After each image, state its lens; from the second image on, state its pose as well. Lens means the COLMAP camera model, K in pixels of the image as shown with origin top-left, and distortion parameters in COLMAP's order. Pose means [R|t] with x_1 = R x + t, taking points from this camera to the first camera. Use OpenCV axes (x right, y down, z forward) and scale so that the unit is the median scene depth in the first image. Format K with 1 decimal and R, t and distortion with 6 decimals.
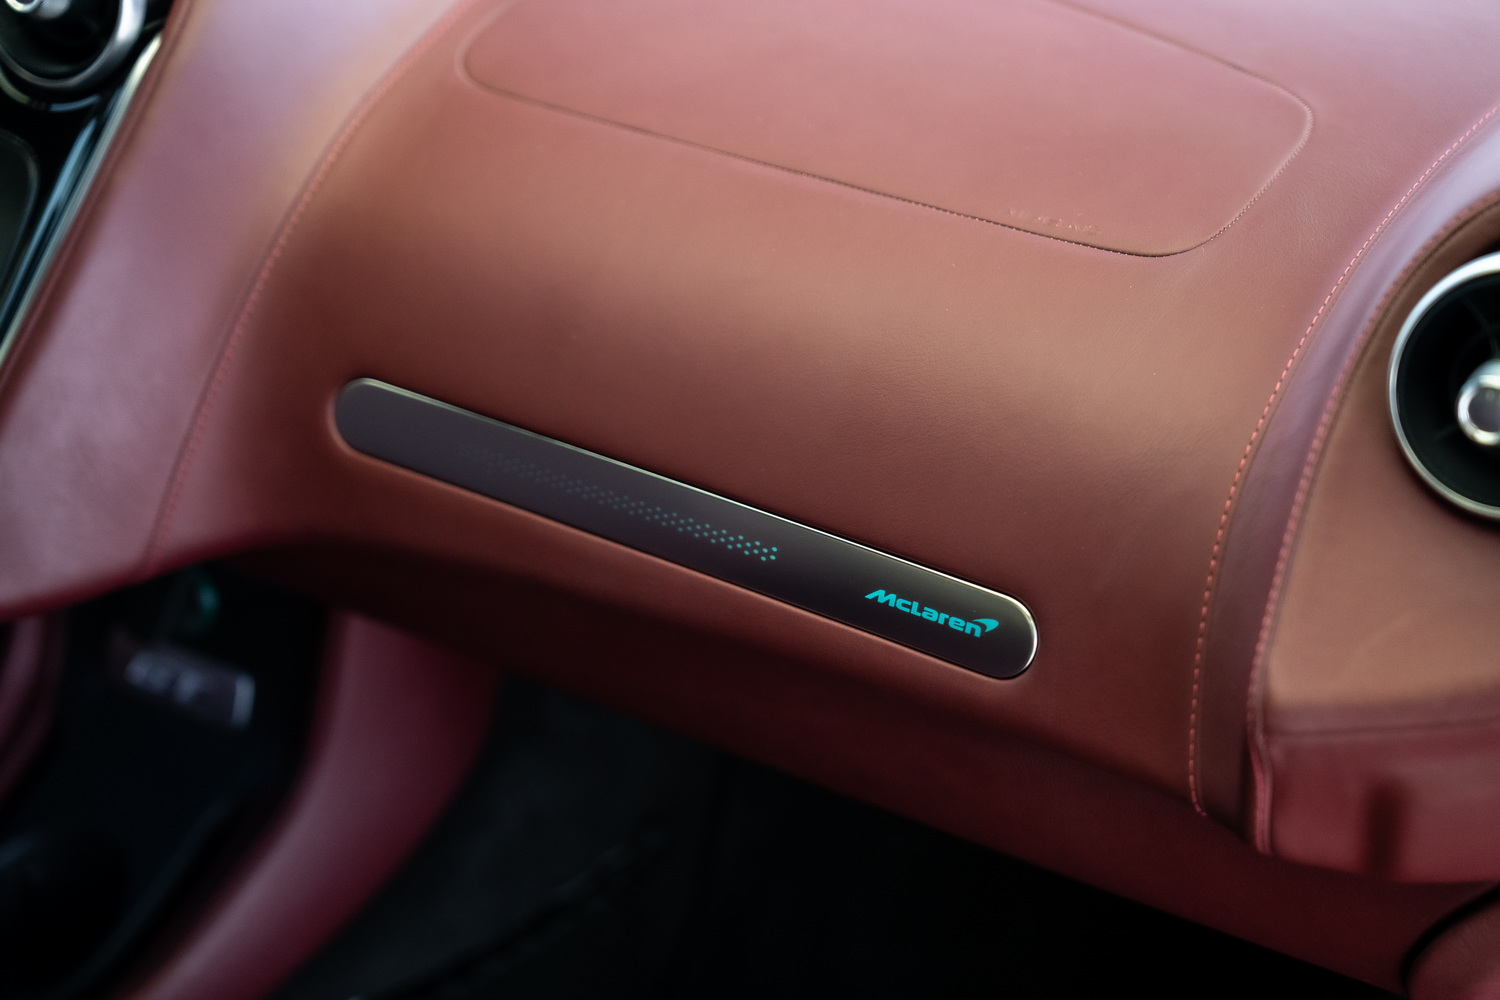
lens RADIAL K [[2893.5, 0, 750.0], [0, 2893.5, 500.0], [0, 0, 1]] dist [0.237179, 0.114643]
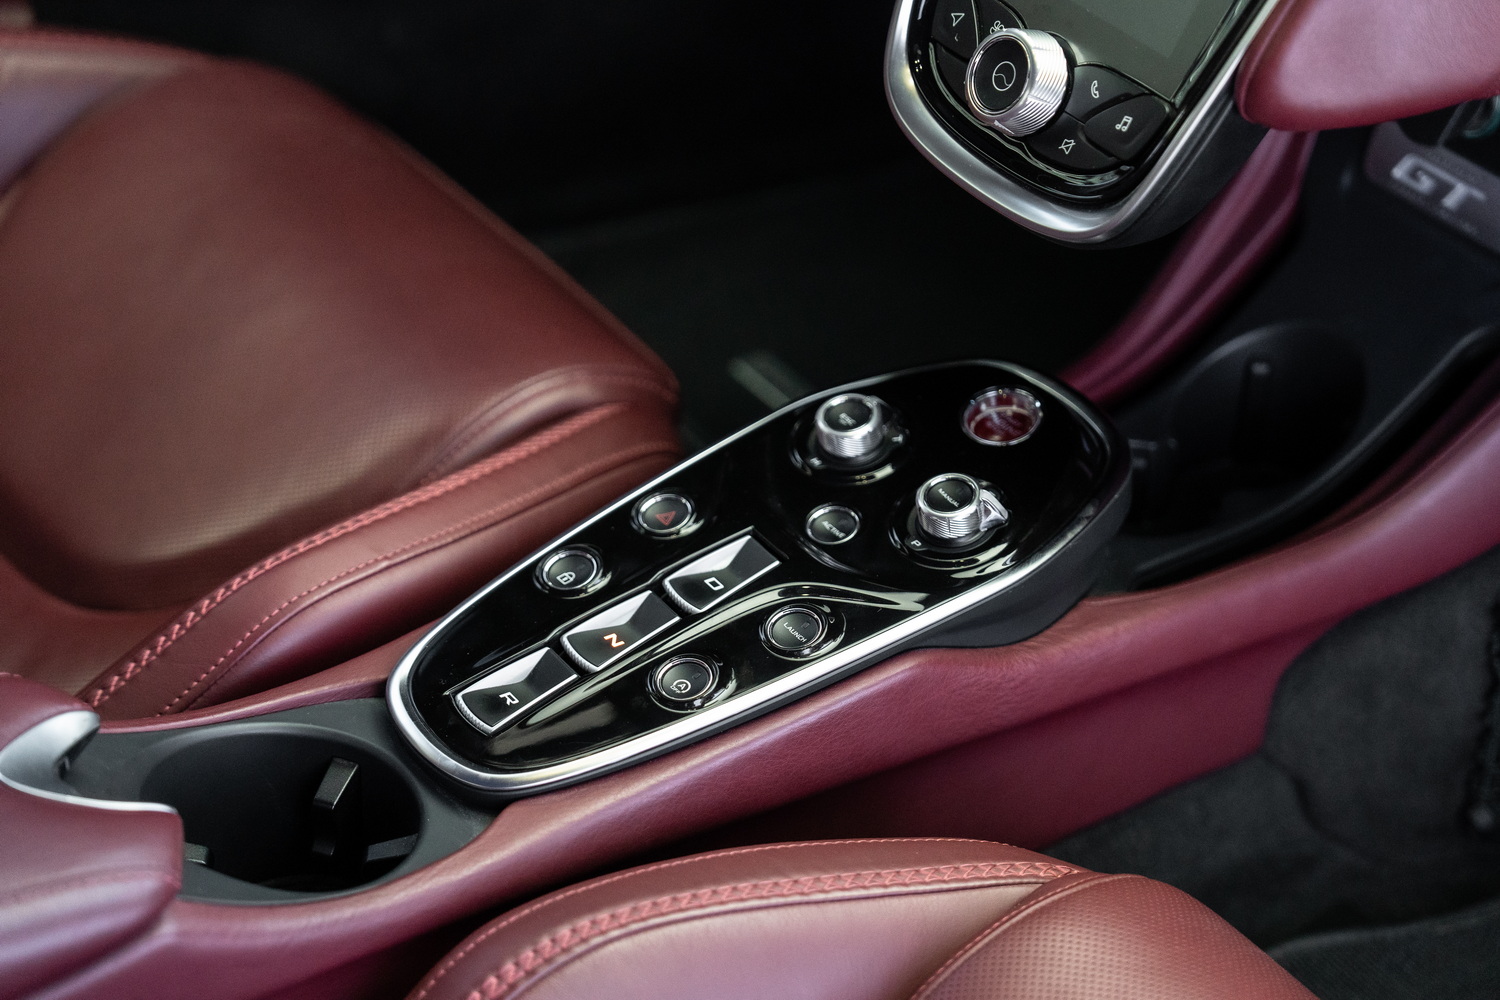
lens RADIAL K [[2893.5, 0, 750.0], [0, 2893.5, 500.0], [0, 0, 1]] dist [0.237179, 0.114643]
pose [[0.933446, 0.174485, -0.313422, -0.119211], [-0.109077, 0.970419, 0.215382, -0.022453], [0.341732, -0.166861, 0.924866, 0.083887]]
